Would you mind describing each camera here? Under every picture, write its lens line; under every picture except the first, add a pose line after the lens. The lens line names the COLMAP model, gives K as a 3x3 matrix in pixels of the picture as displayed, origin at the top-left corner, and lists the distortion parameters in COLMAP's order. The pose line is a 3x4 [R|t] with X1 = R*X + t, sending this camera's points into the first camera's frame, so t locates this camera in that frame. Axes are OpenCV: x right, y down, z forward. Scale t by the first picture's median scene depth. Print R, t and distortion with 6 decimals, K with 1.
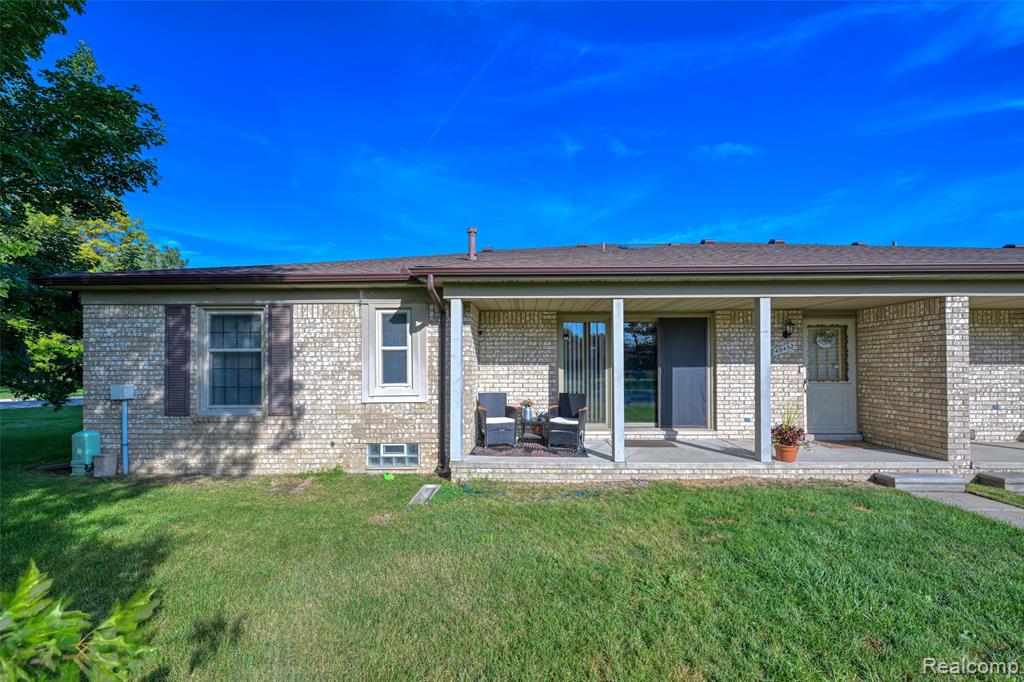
lens RADIAL K [[408.8, 0, 509.0], [0, 408.8, 364.3], [0, 0, 1]] dist [-0.002490, 0.000465]
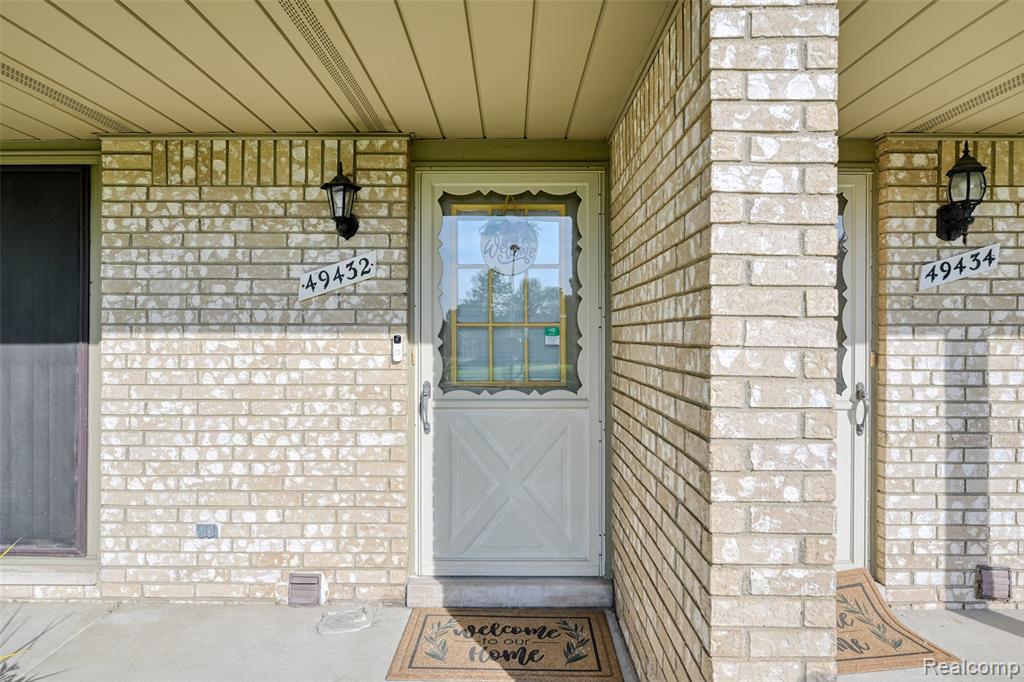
lens RADIAL K [[600.4, 0, 493.6], [0, 600.4, 339.3], [0, 0, 1]] dist [-0.005203, 0.001264]
pose [[0.999856, 0.001224, 0.016897, 0.871616], [-0.001425, 0.999928, 0.011891, 0.000158], [-0.016881, -0.011914, 0.999787, 0.664545]]
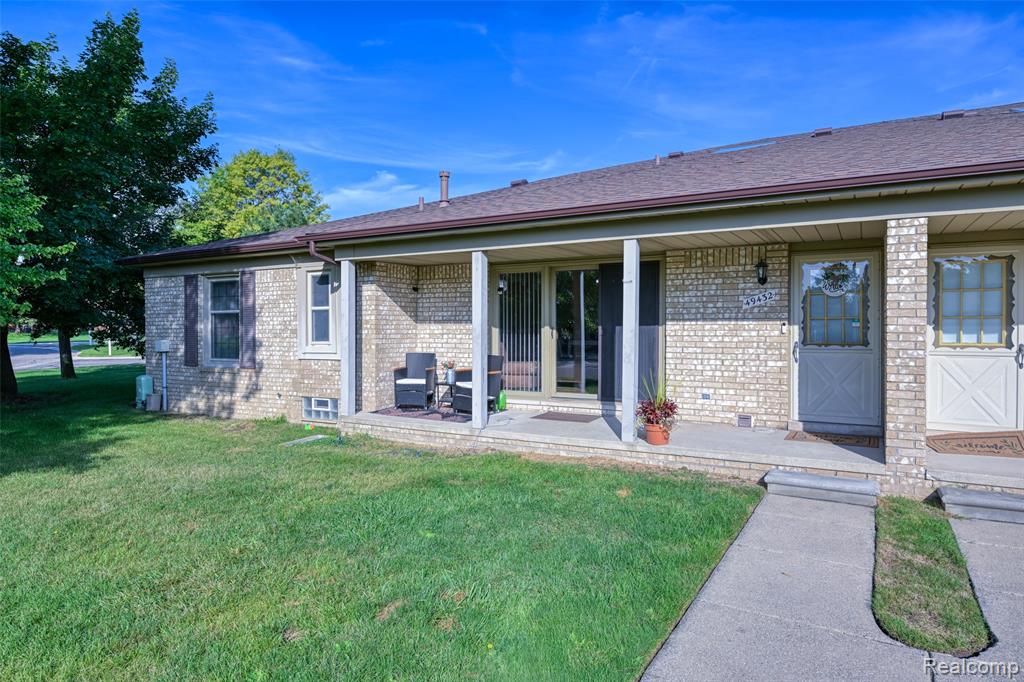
lens RADIAL K [[600.4, 0, 516.3], [0, 600.4, 332.1], [0, 0, 1]] dist [-0.005203, 0.001264]
pose [[0.886887, 0.003056, -0.461976, 0.882464], [0.005703, 0.999830, 0.017562, -0.002259], [0.461951, -0.018210, 0.886718, -0.143783]]
